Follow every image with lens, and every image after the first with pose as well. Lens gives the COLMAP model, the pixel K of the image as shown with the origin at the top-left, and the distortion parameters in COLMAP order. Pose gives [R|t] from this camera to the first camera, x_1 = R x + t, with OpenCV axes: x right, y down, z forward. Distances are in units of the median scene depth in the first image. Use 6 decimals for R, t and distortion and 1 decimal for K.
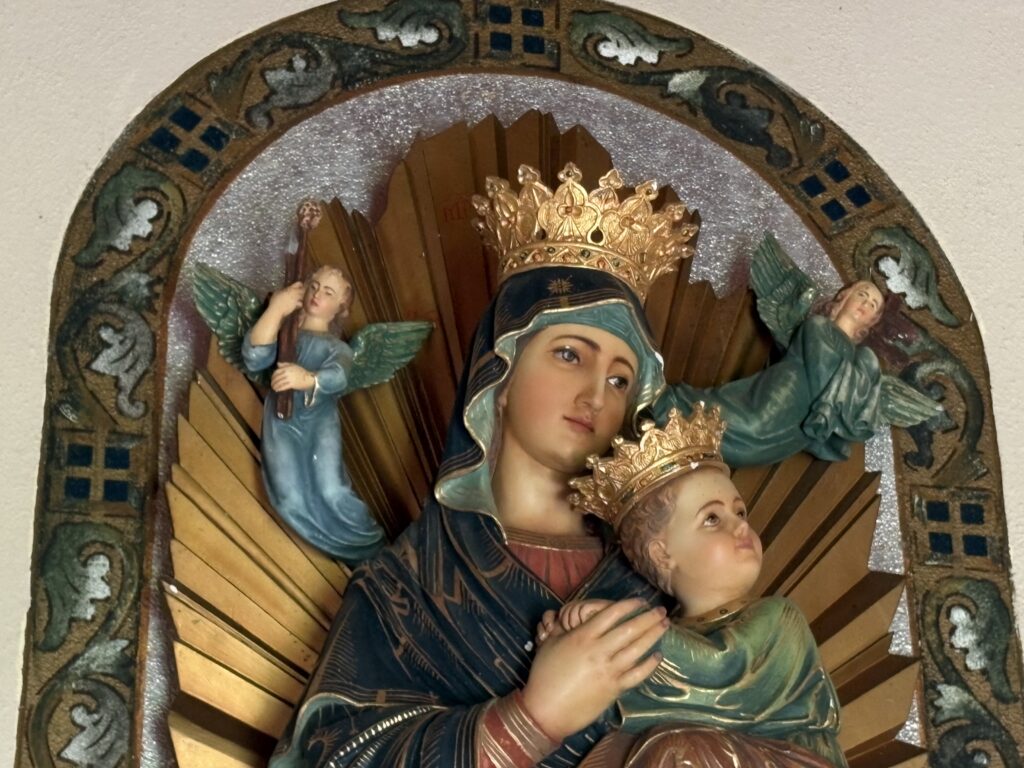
lens RADIAL K [[3006.2, 0, 512.0], [0, 3006.2, 384.0], [0, 0, 1]] dist [-0.005955, -0.182001]
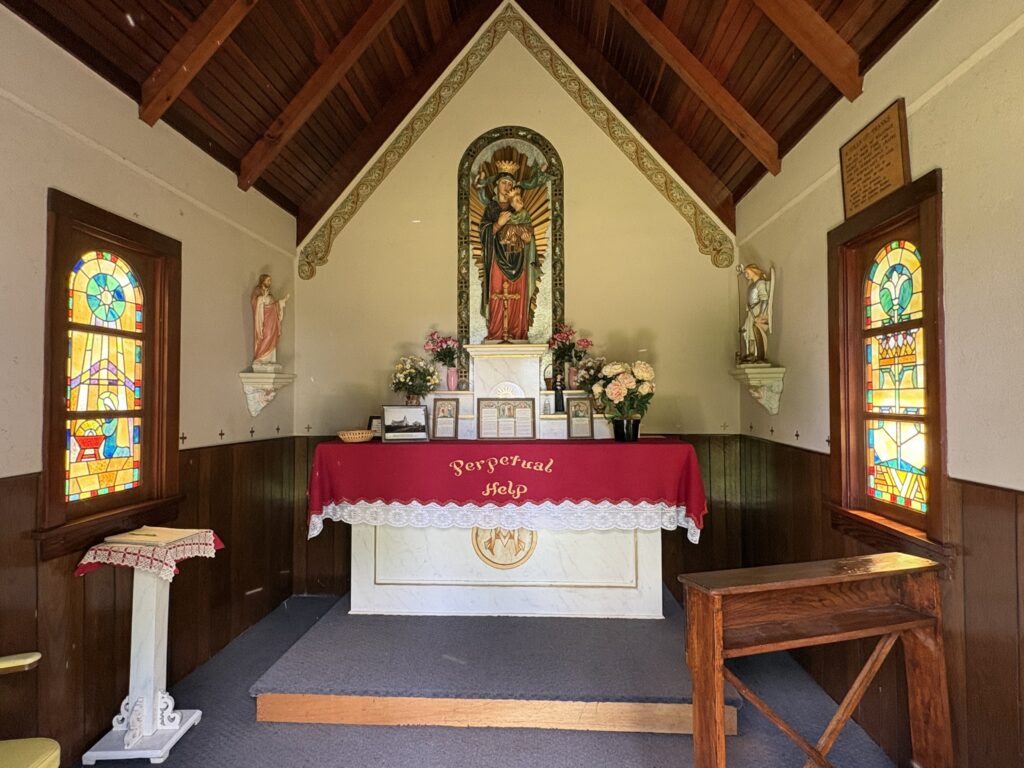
lens RADIAL K [[540.1, 0, 512.0], [0, 540.1, 384.0], [0, 0, 1]] dist [-0.000290, -0.000026]
pose [[0.969823, 0.000895, -0.243807, 0.432155], [0.115145, 0.879764, 0.461255, -0.219975], [0.214906, -0.475409, 0.853113, -0.715979]]
